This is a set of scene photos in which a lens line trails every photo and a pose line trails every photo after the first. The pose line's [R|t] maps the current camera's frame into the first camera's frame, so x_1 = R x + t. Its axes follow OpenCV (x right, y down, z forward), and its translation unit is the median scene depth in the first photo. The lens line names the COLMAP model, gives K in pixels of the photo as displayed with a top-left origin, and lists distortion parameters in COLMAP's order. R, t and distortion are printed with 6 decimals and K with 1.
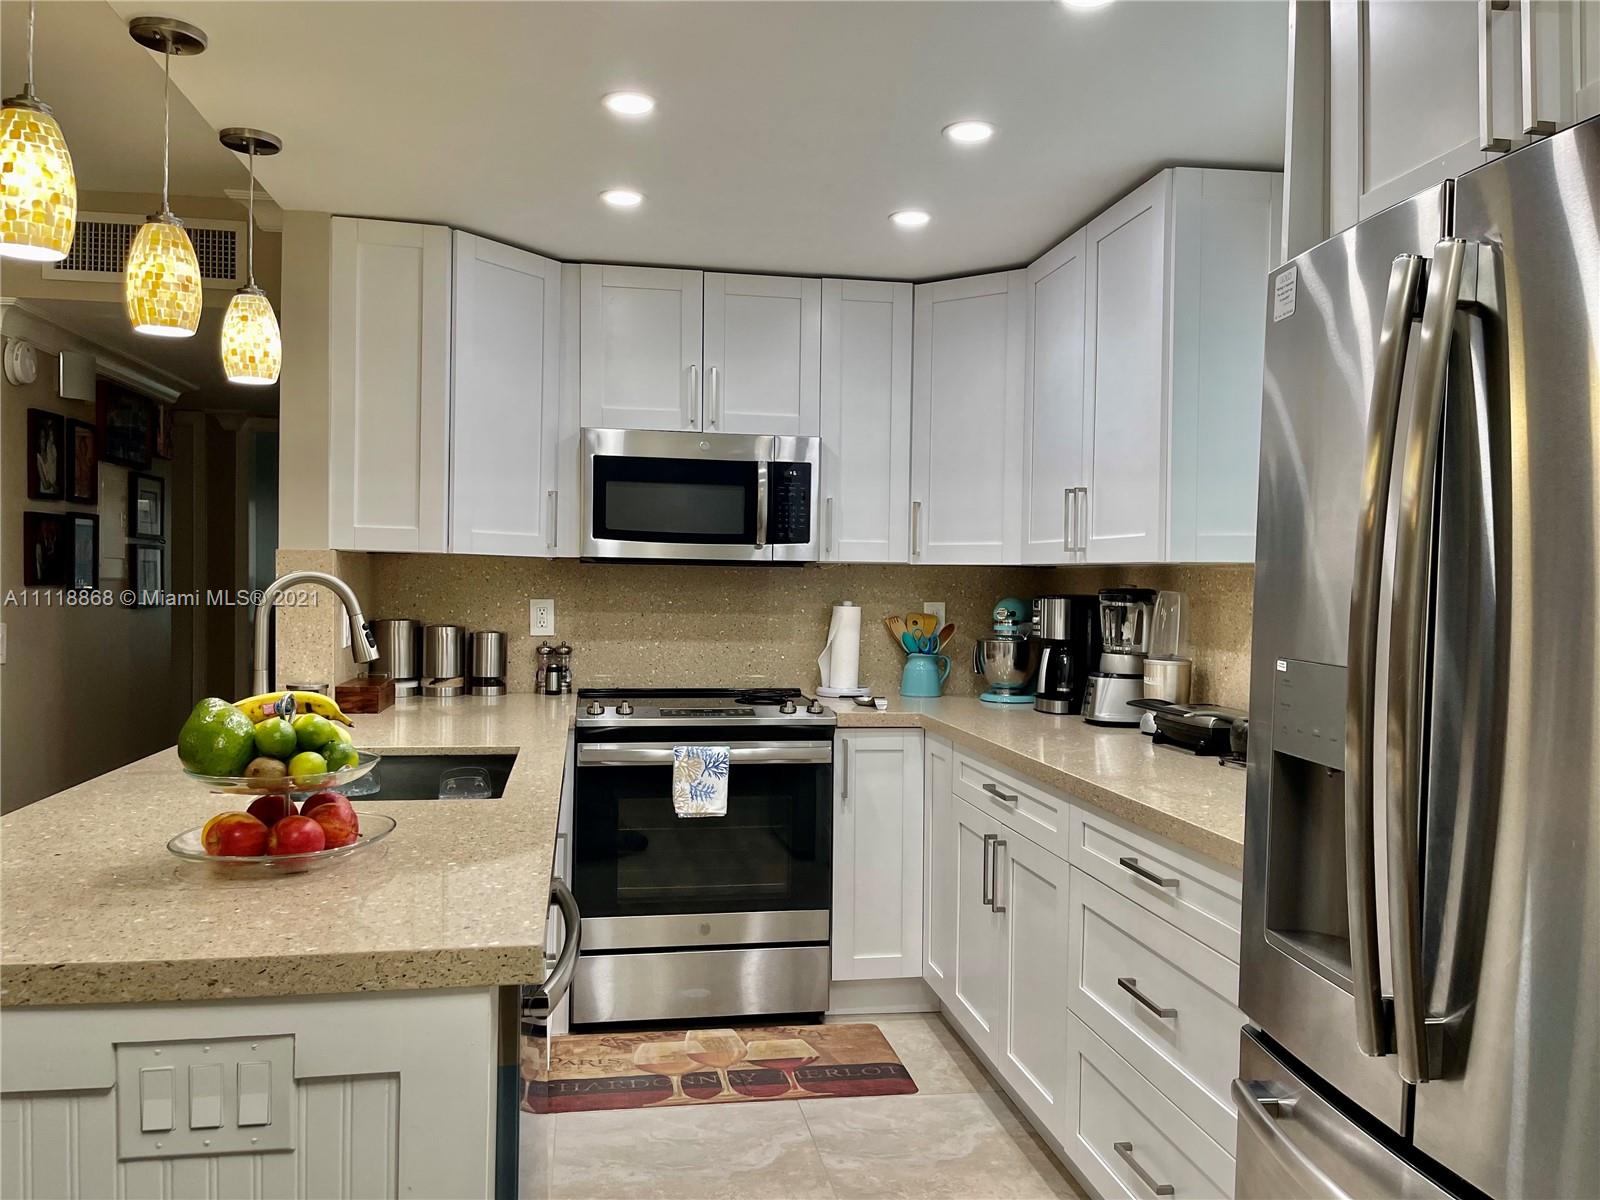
lens RADIAL K [[1207.1, 0, 801.1], [0, 1207.1, 610.9], [0, 0, 1]] dist [0.066022, -0.084497]
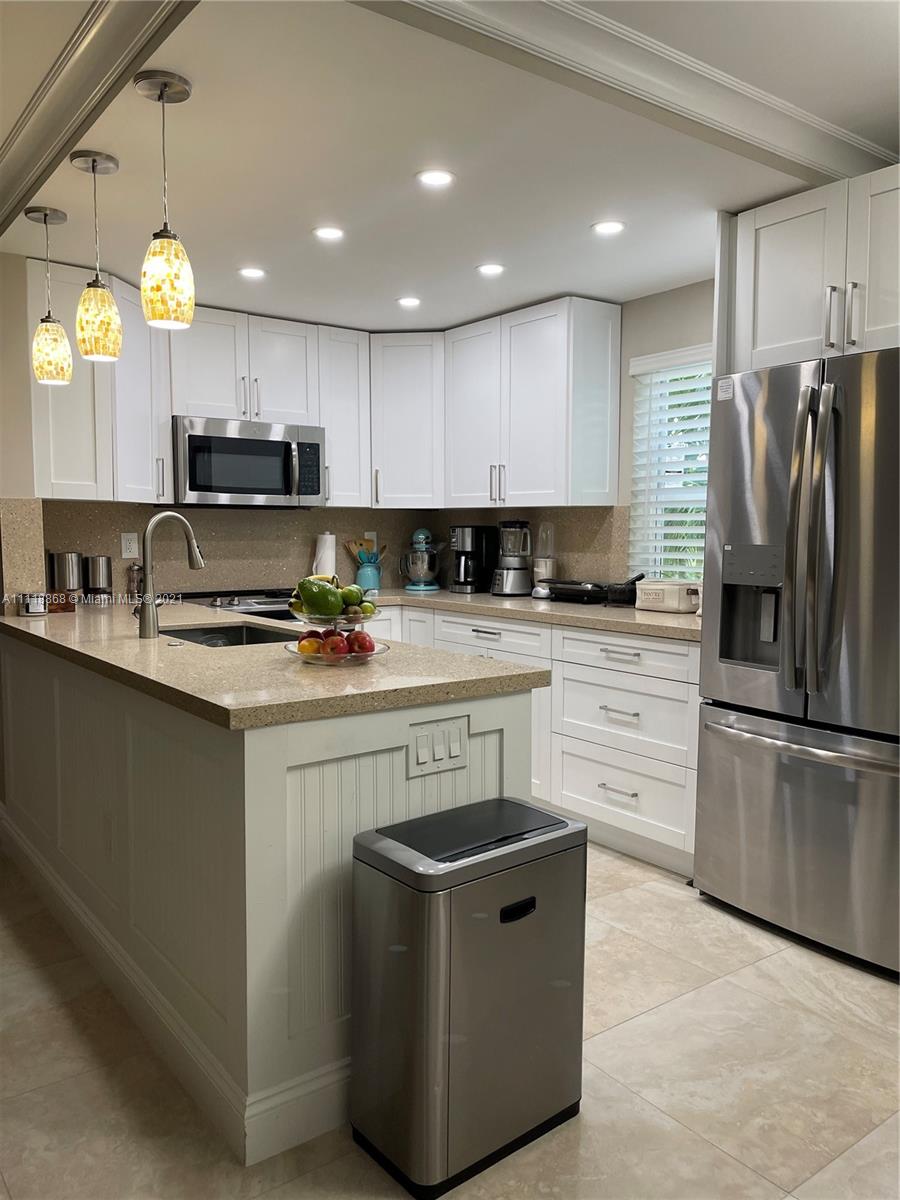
lens RADIAL K [[905.4, 0, 449.4], [0, 905.4, 607.0], [0, 0, 1]] dist [0.066022, -0.084497]
pose [[0.892147, -0.053253, 0.448595, -0.394795], [0.022490, 0.997032, 0.073630, 0.007404], [-0.451185, -0.055600, 0.890697, -0.155404]]
